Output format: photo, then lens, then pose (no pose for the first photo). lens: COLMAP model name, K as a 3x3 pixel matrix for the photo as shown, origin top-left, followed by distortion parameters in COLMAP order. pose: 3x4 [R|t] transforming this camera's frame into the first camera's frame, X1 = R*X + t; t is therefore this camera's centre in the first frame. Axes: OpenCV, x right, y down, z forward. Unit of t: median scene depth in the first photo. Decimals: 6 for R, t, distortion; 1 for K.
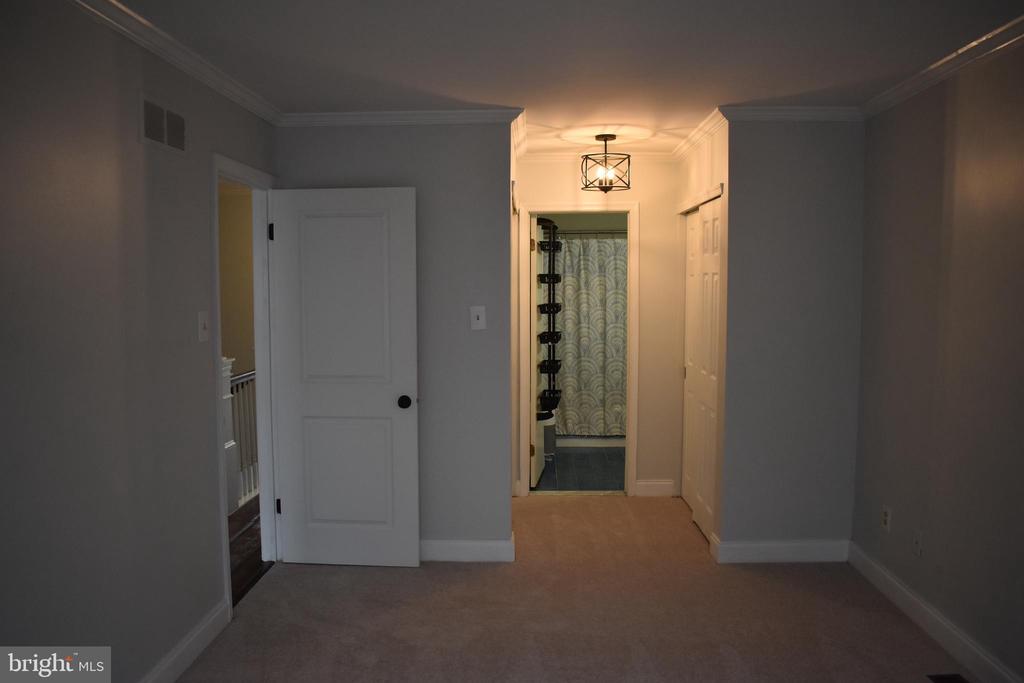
lens RADIAL K [[785.1, 0, 512.0], [0, 785.1, 341.5], [0, 0, 1]] dist [-0.093596, 0.001650]
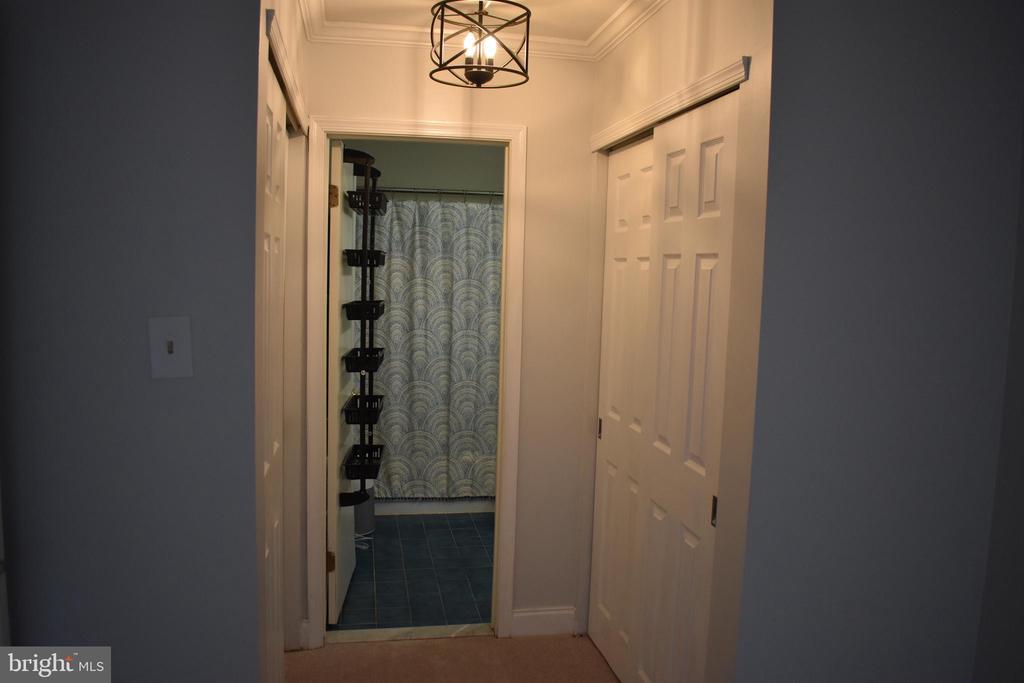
lens RADIAL K [[785.1, 0, 512.0], [0, 785.1, 341.5], [0, 0, 1]] dist [-0.093596, 0.001650]
pose [[0.975071, 0.010305, 0.221653, 0.022234], [-0.014037, 0.999785, 0.015271, -0.024281], [-0.221448, -0.018002, 0.975006, 0.342235]]
